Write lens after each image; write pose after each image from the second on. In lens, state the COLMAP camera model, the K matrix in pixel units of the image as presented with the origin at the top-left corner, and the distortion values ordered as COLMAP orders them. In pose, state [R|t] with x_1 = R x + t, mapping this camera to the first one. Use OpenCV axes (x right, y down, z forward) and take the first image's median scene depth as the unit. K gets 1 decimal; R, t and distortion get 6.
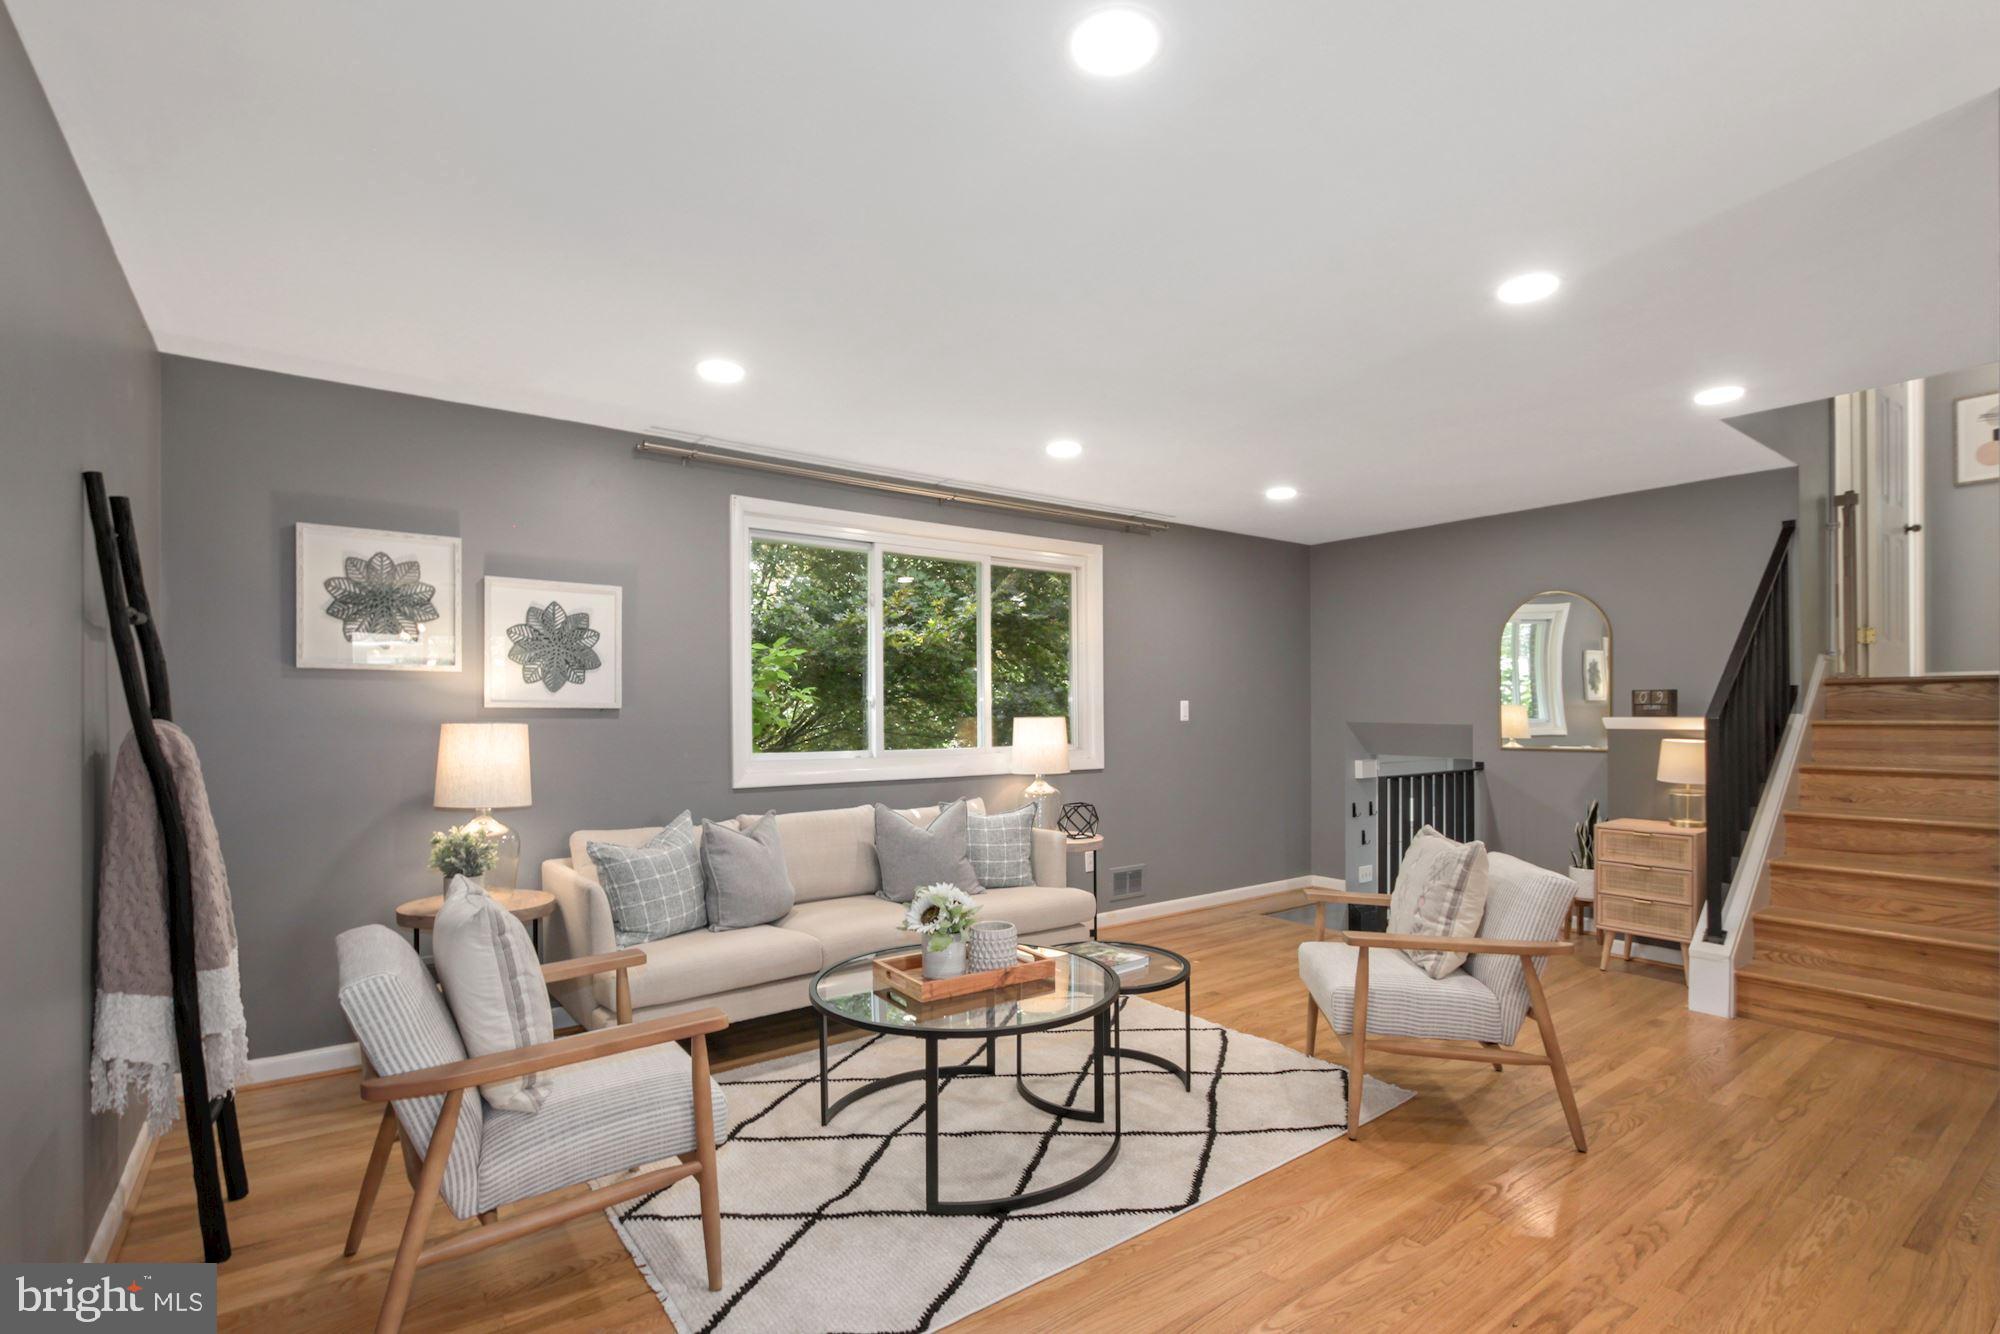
lens RADIAL K [[949.3, 0, 1003.7], [0, 949.3, 712.1], [0, 0, 1]] dist [-0.002666, 0.000687]
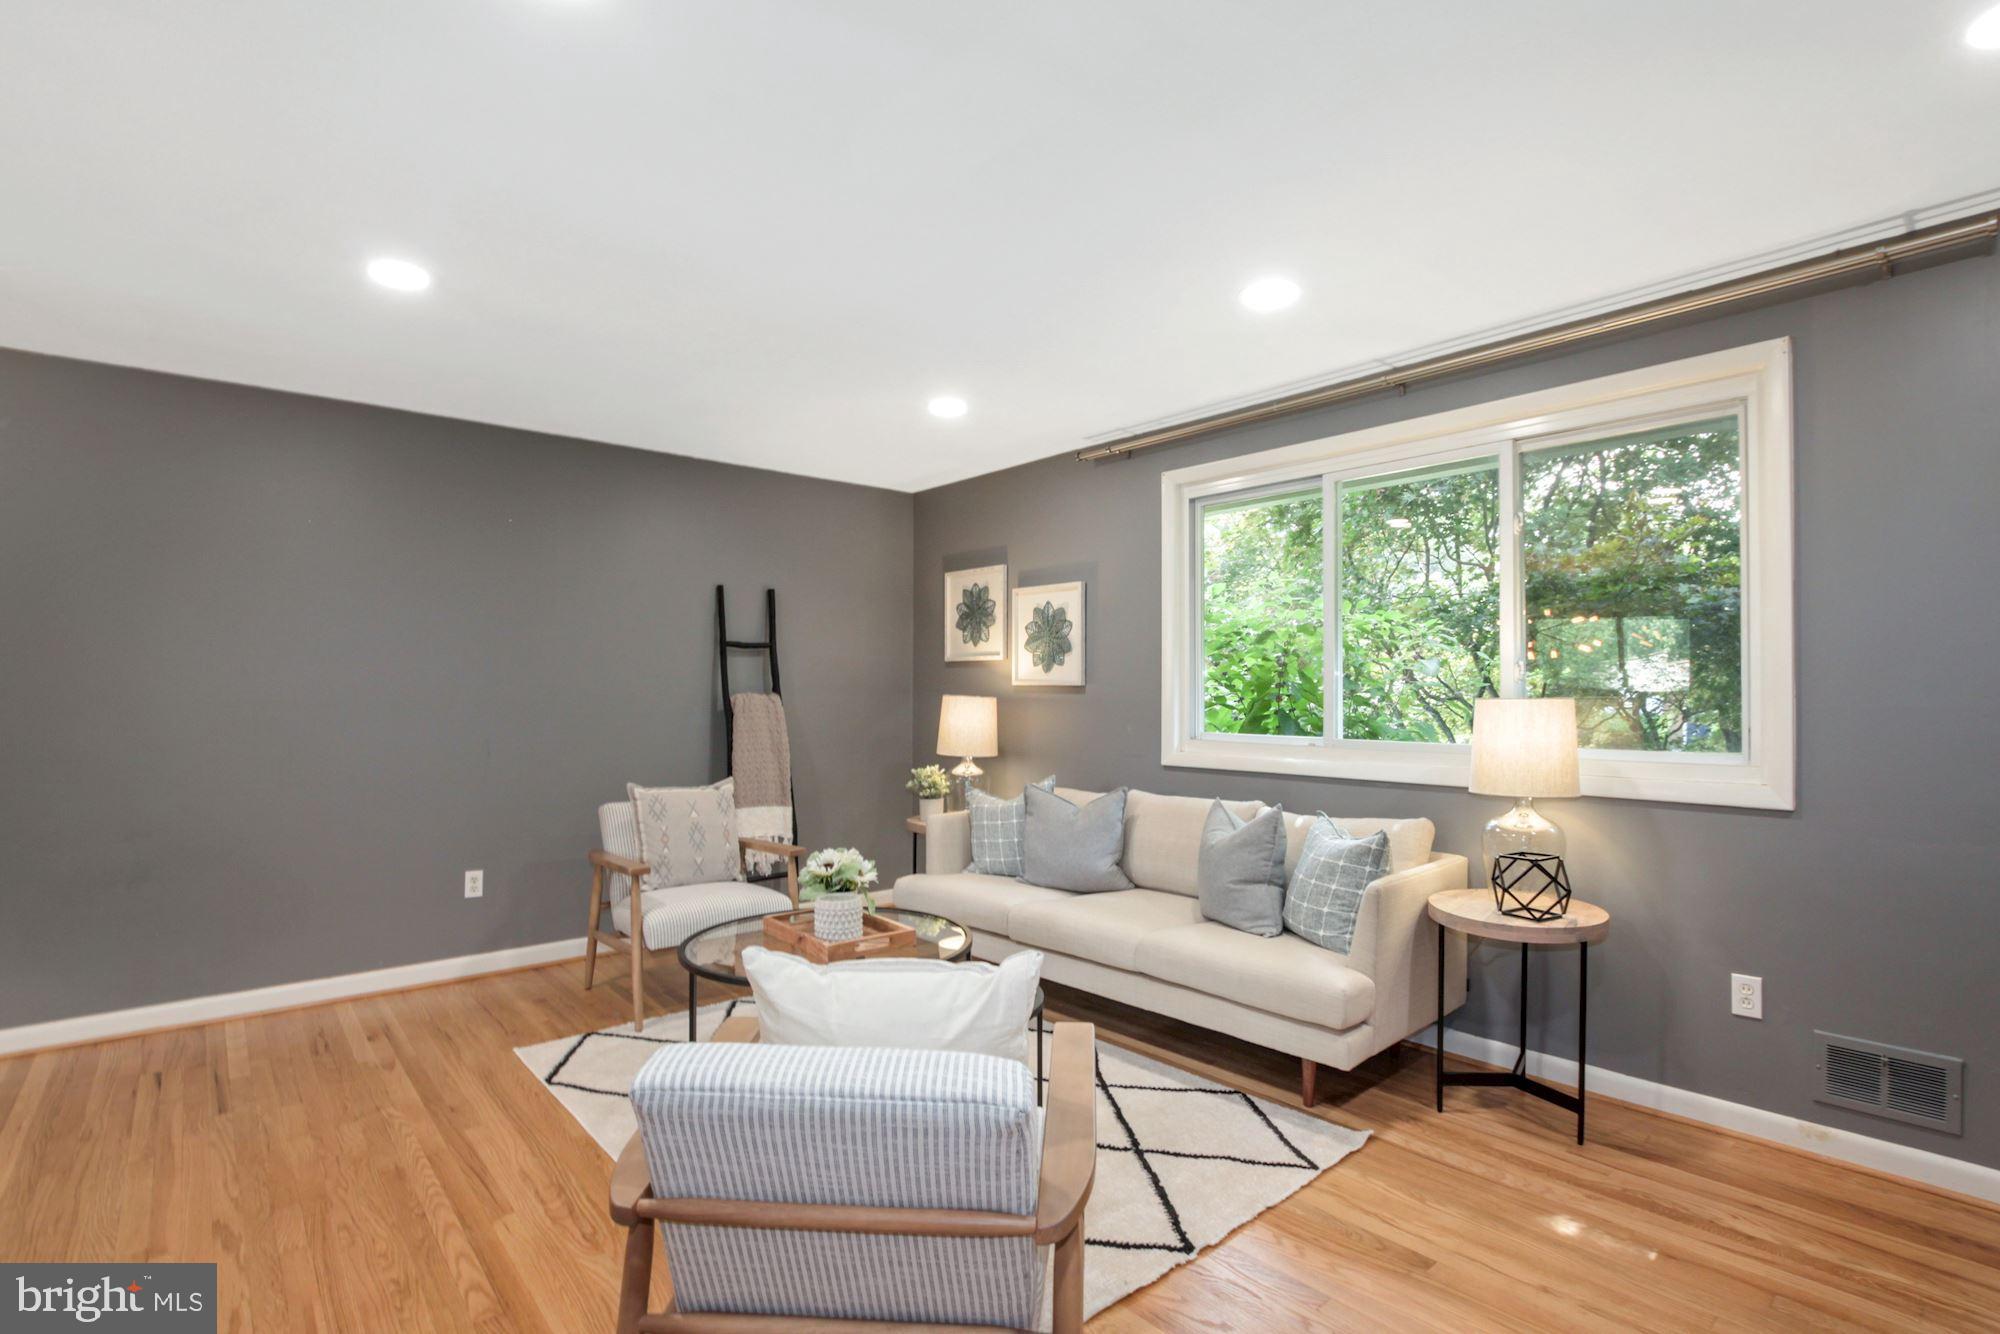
lens RADIAL K [[953.3, 0, 1004.5], [0, 953.3, 676.7], [0, 0, 1]] dist [-0.023264, -0.000230]
pose [[0.070277, -0.006676, -0.997505, 0.848716], [0.004088, 0.999971, -0.006405, -0.008121], [0.997519, -0.003627, 0.070303, 0.910587]]
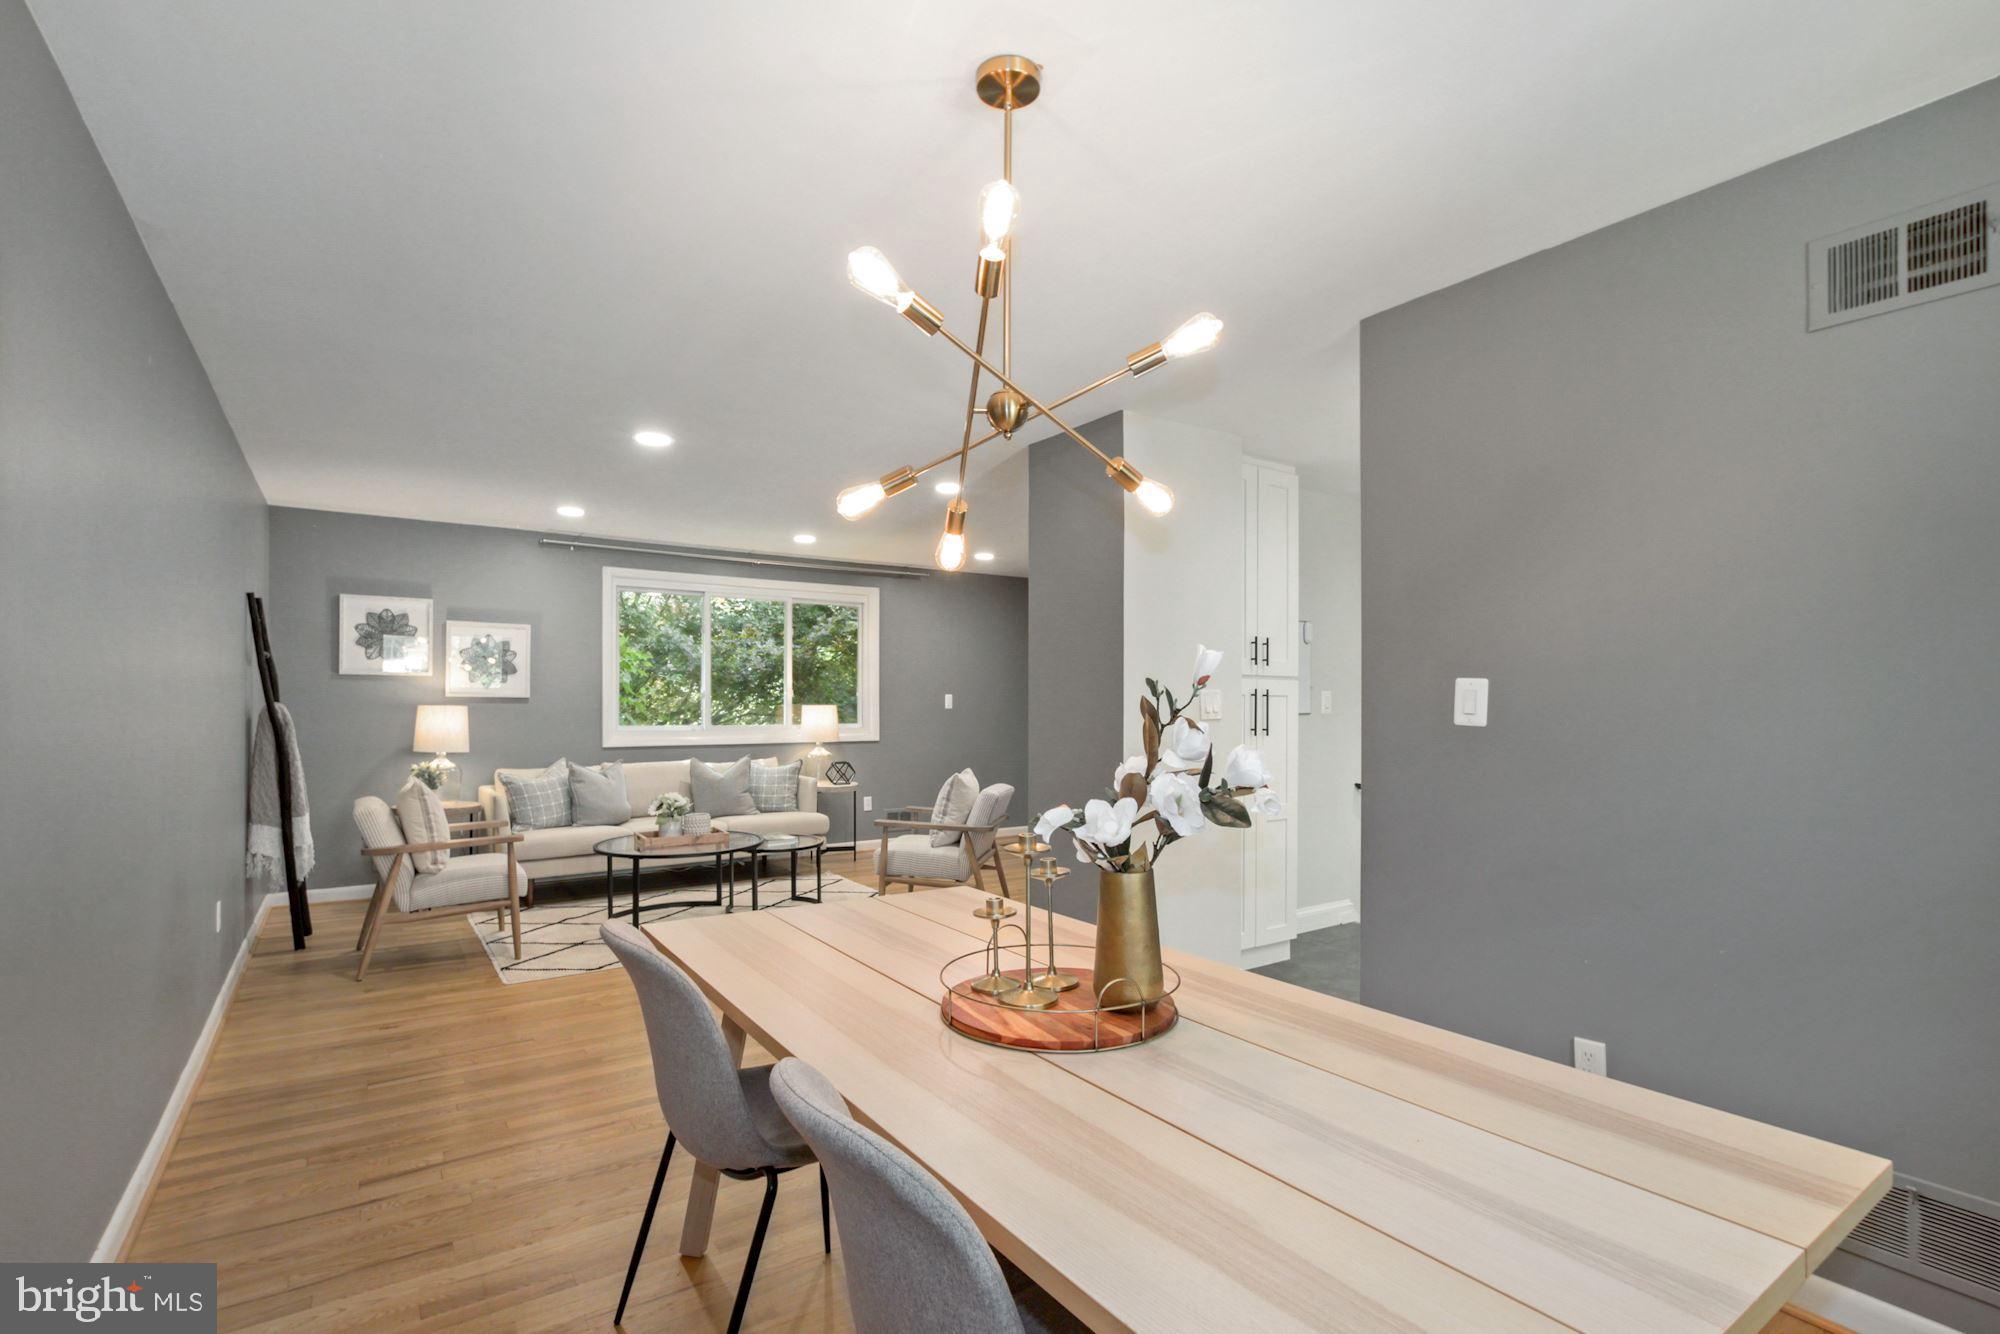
lens RADIAL K [[938.5, 0, 997.7], [0, 938.5, 694.0], [0, 0, 1]] dist [-0.000890, -0.000003]
pose [[0.999493, 0.007892, -0.030858, 0.522880], [-0.008108, 0.999943, -0.006877, -0.006029], [0.030802, 0.007124, 0.999500, -0.693393]]
